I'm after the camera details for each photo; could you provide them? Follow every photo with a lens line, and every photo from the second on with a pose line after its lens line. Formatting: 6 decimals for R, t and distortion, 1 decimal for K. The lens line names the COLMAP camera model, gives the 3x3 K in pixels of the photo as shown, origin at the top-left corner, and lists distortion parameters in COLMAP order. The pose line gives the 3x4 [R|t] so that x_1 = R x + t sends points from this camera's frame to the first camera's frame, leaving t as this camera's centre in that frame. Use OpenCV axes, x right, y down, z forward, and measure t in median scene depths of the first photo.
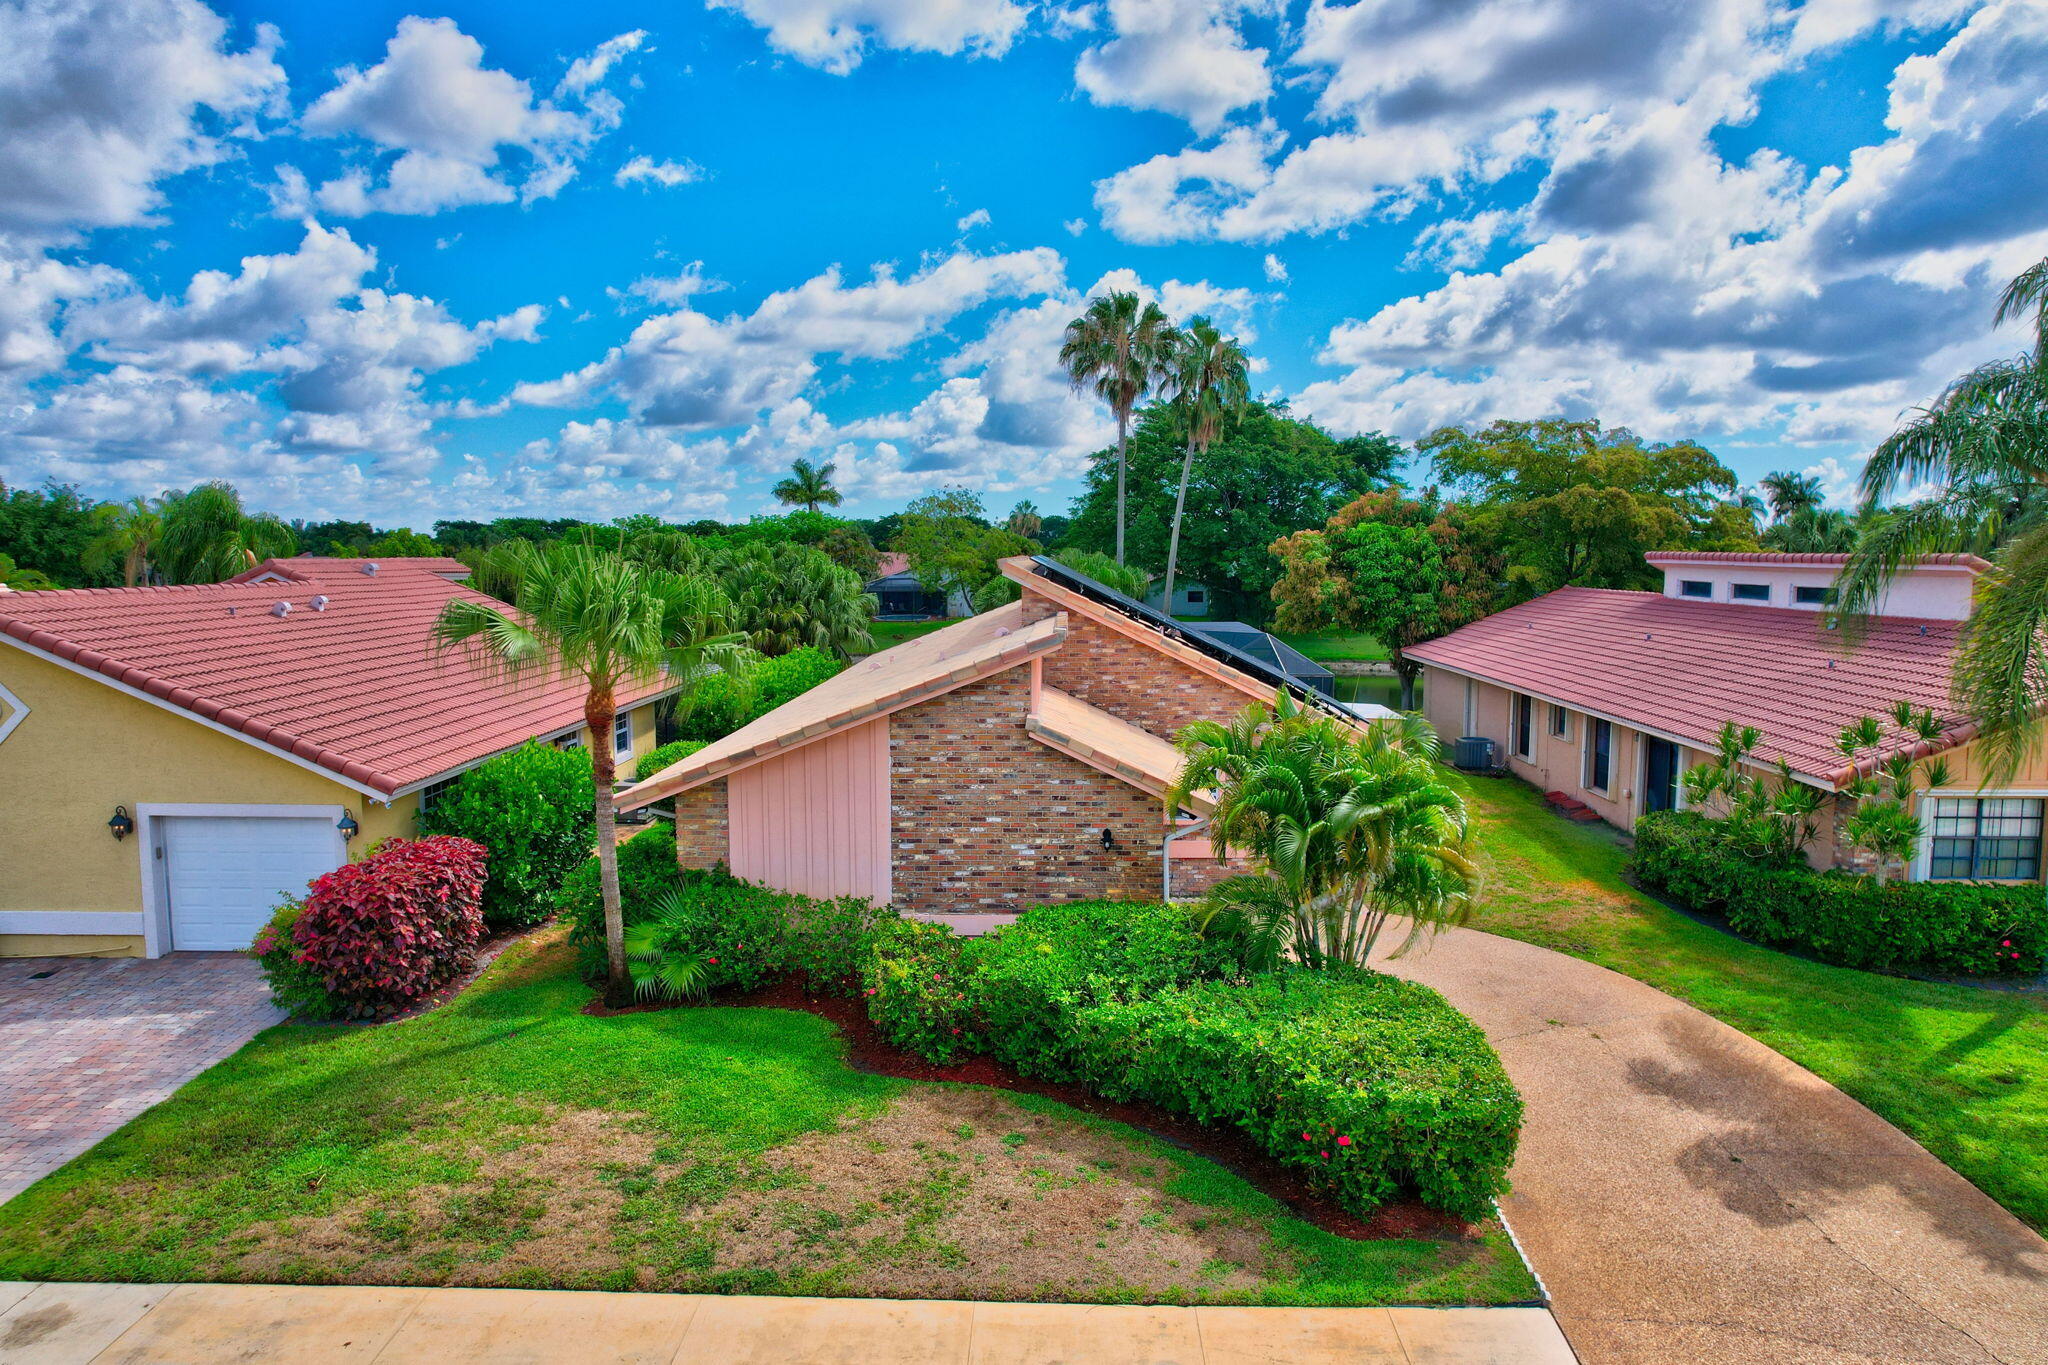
lens RADIAL K [[1311.2, 0, 1026.8], [0, 1311.2, 687.5], [0, 0, 1]] dist [-0.068244, 0.056851]
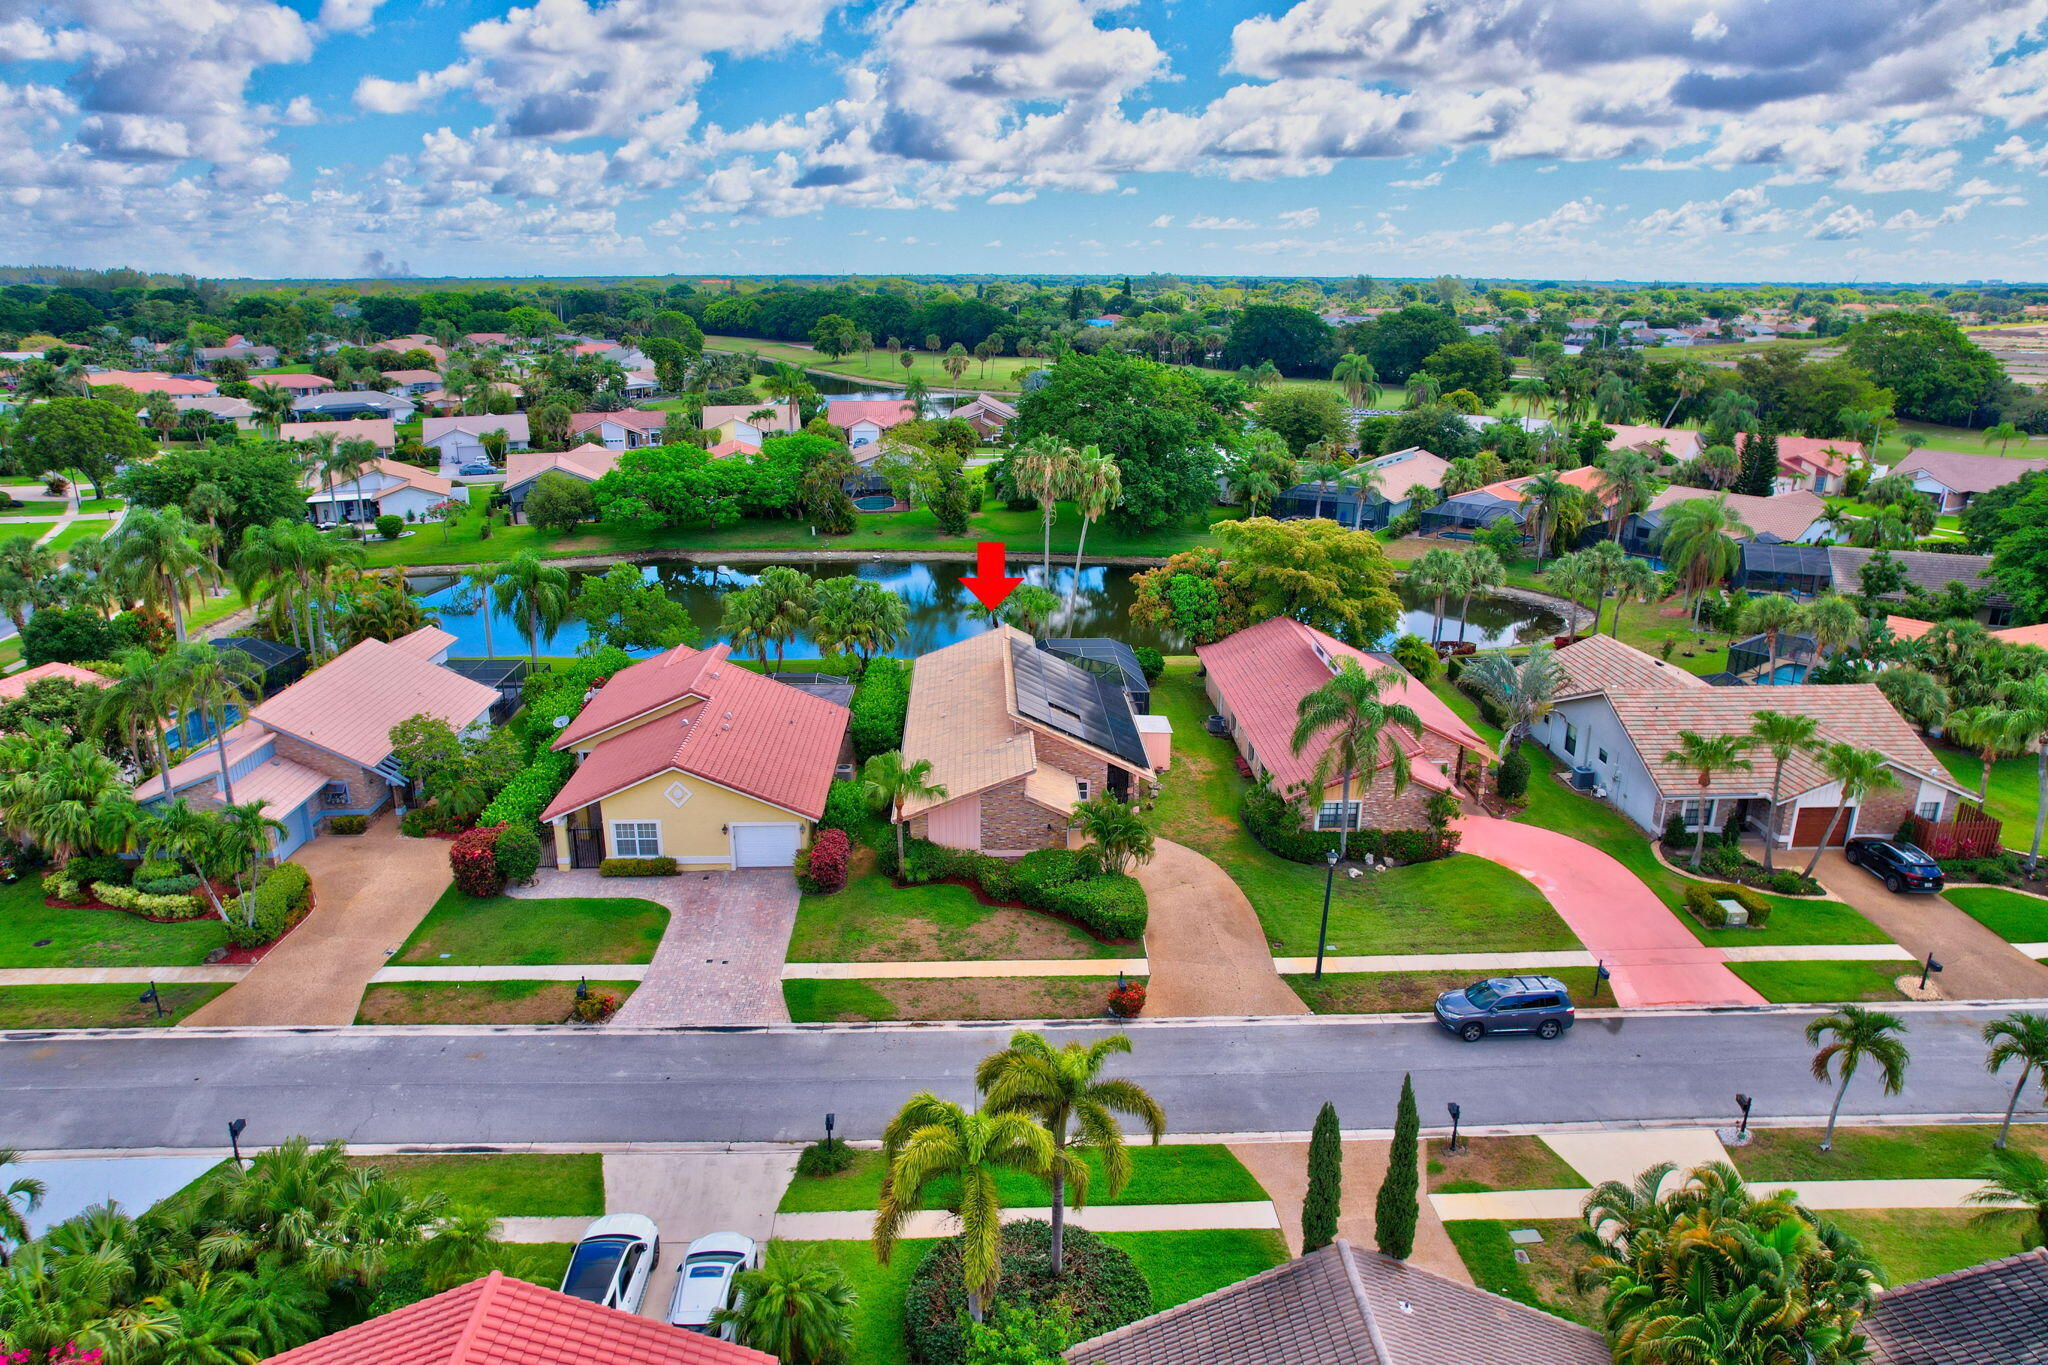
lens RADIAL K [[1311.2, 0, 1026.8], [0, 1311.2, 687.5], [0, 0, 1]] dist [-0.068244, 0.056851]
pose [[0.997698, -0.017350, 0.065560, -0.193763], [0.003737, 0.979316, 0.202301, -0.853128], [-0.067714, -0.201591, 0.977126, -2.016092]]
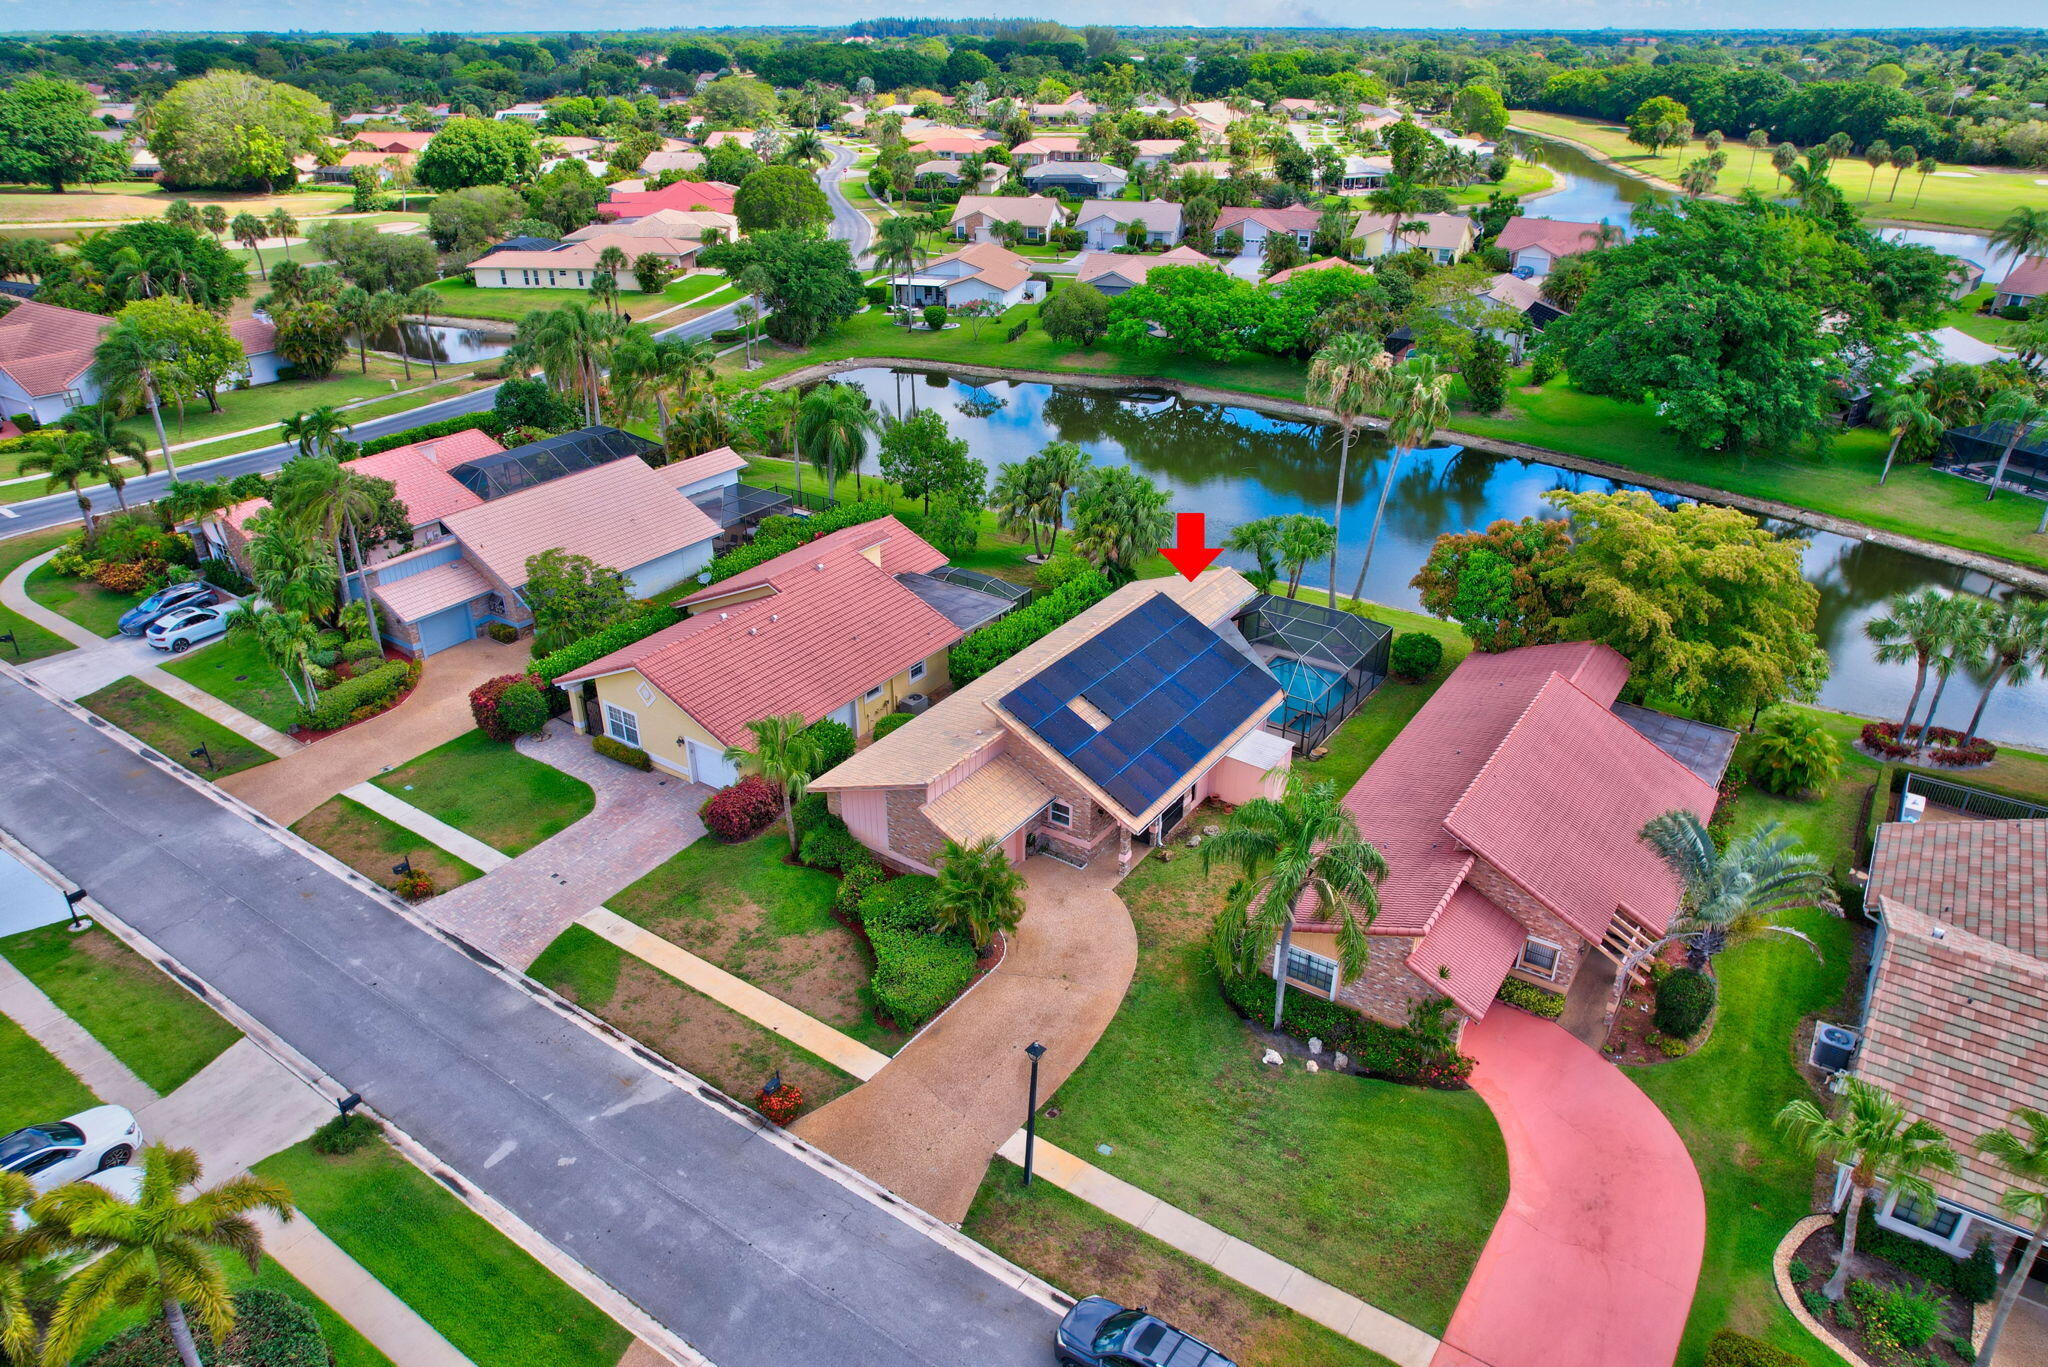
lens RADIAL K [[1311.2, 0, 1026.8], [0, 1311.2, 688.5], [0, 0, 1]] dist [-0.068244, 0.056851]
pose [[0.839642, 0.248854, -0.482776, 1.370882], [-0.056658, 0.924143, 0.377823, -1.183476], [0.540177, -0.289883, 0.790049, -0.889467]]
